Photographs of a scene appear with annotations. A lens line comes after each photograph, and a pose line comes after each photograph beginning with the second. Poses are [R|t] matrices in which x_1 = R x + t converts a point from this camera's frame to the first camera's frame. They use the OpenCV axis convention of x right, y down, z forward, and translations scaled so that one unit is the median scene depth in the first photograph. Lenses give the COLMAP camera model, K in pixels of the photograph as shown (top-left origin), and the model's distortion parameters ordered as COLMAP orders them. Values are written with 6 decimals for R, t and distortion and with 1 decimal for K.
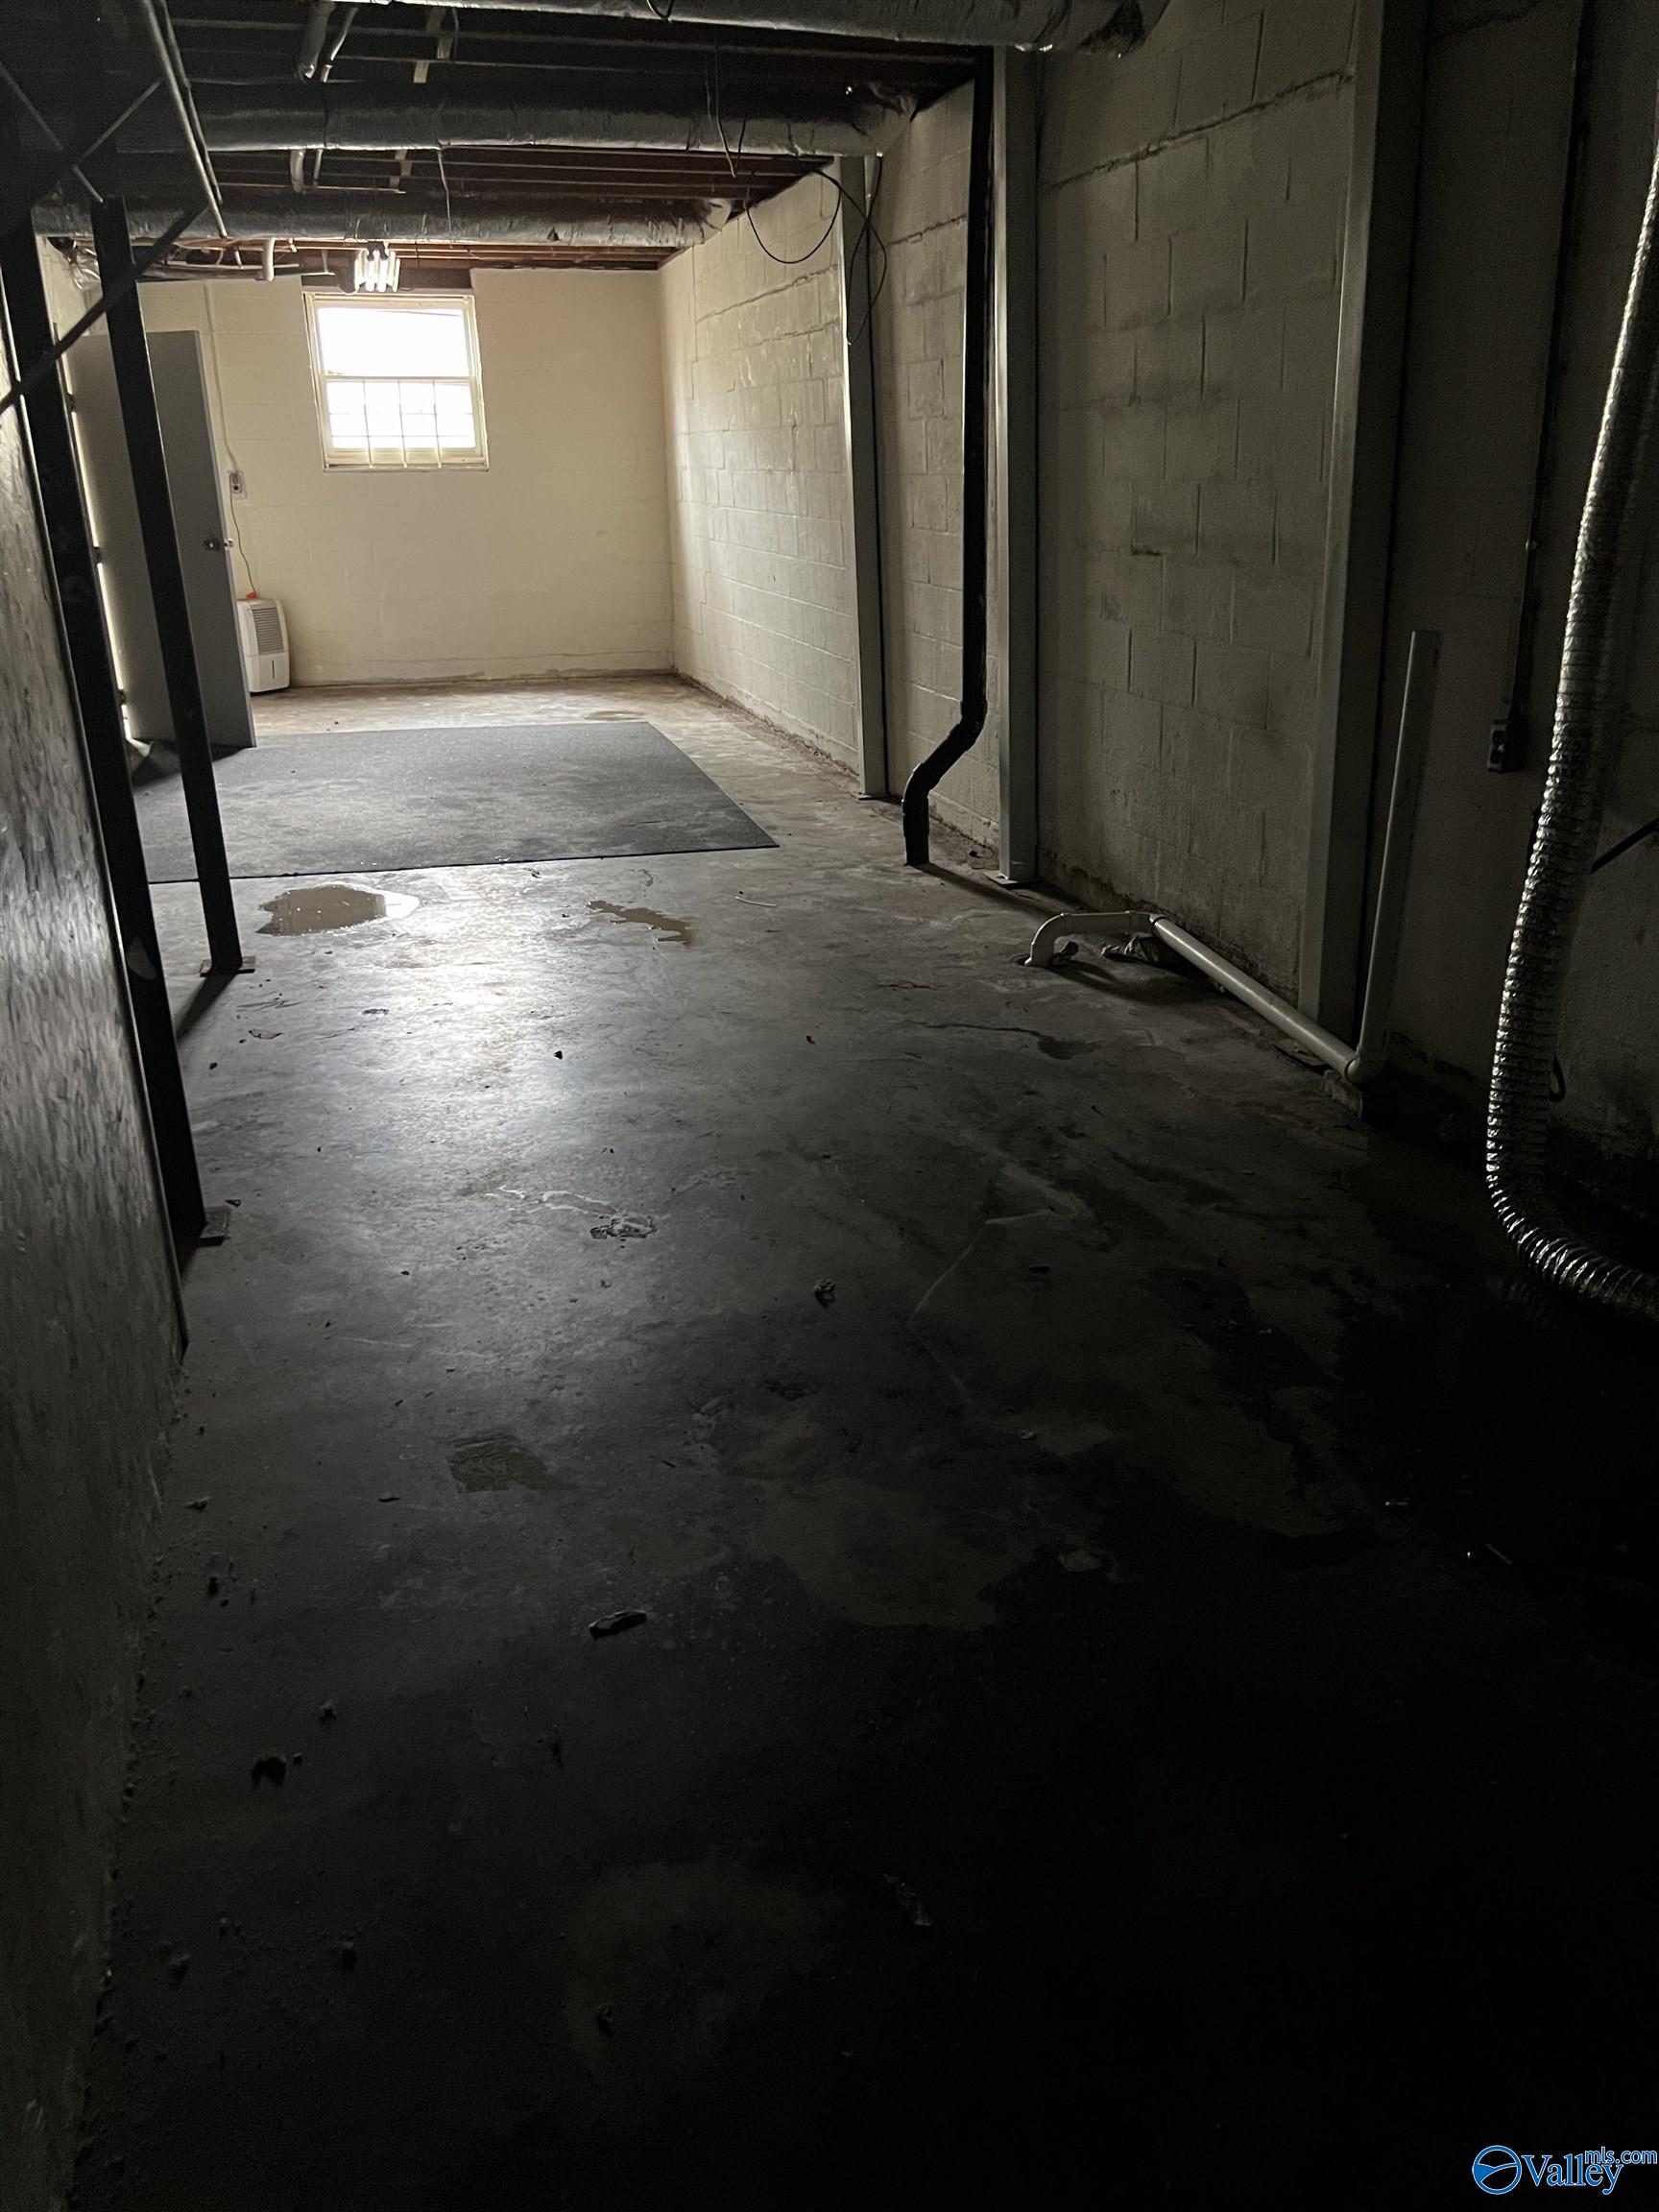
lens RADIAL K [[1673.5, 0, 867.4], [0, 1673.5, 1108.7], [0, 0, 1]] dist [0.048265, -0.058075]
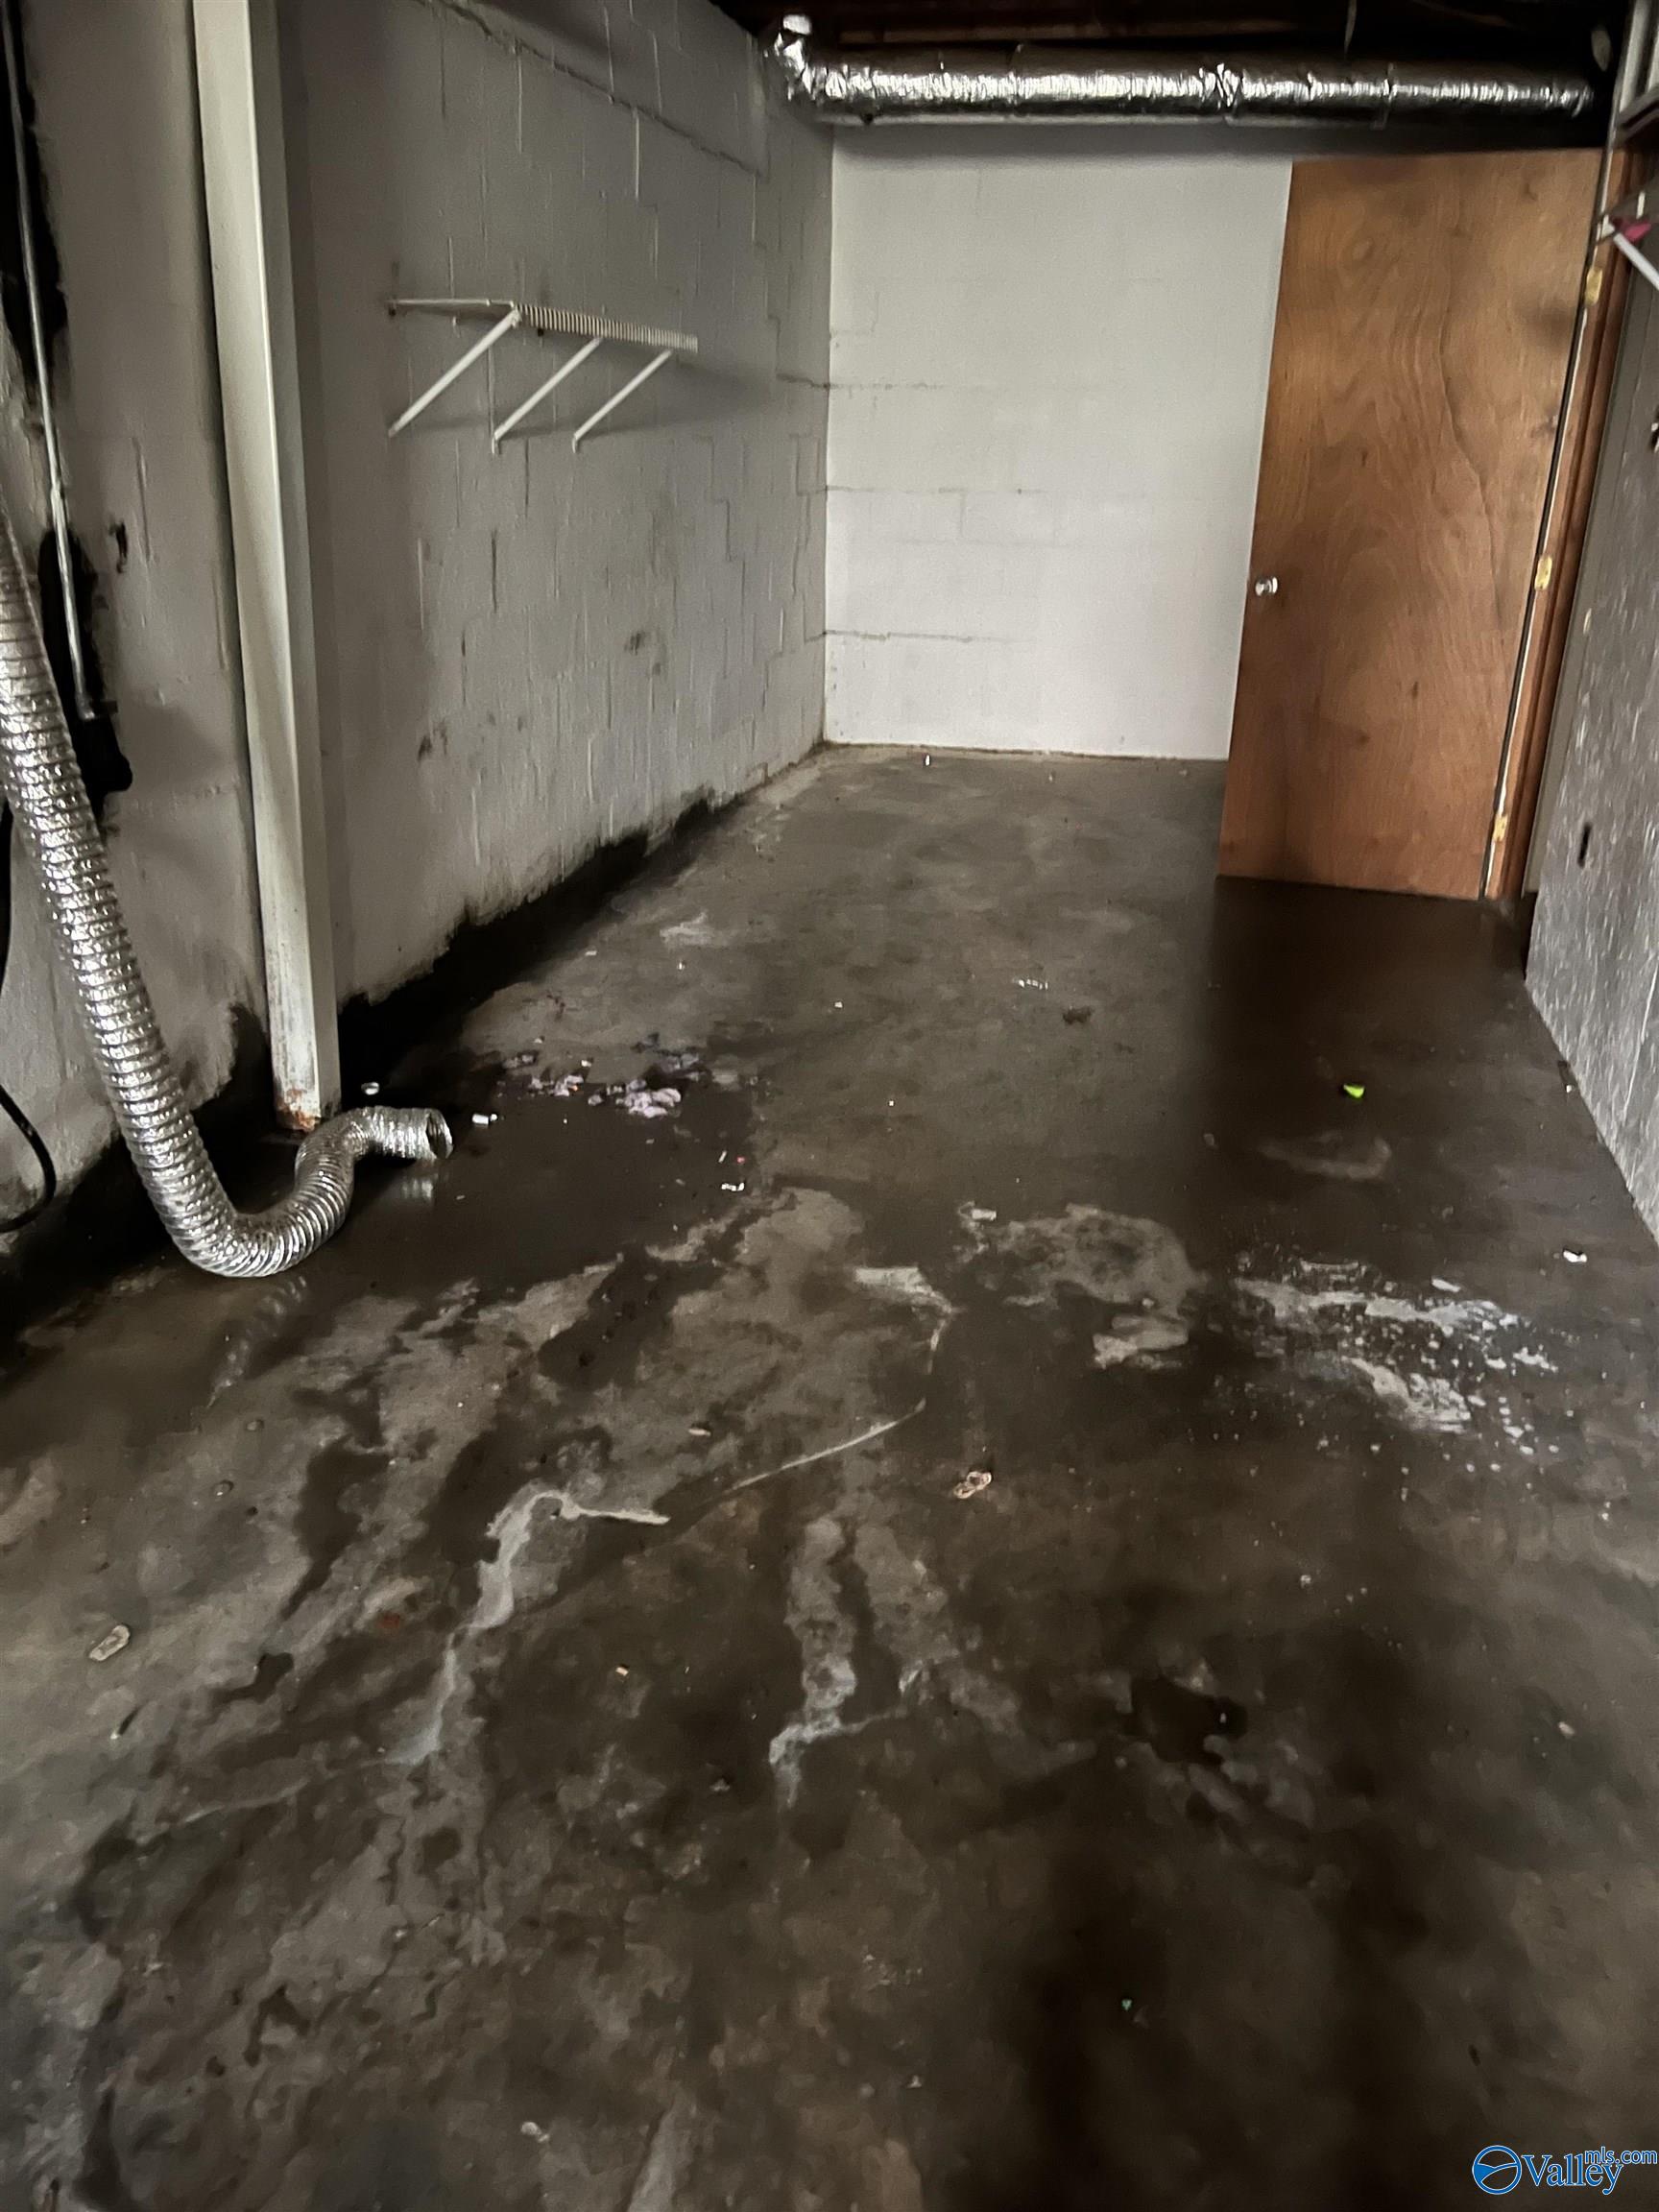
lens RADIAL K [[1673.5, 0, 867.4], [0, 1673.5, 1108.7], [0, 0, 1]] dist [0.048265, -0.058075]
pose [[-0.868634, -0.188447, 0.458217, -0.214833], [0.172770, 0.751581, 0.636614, -0.364997], [-0.464355, 0.632151, -0.620290, 0.980877]]
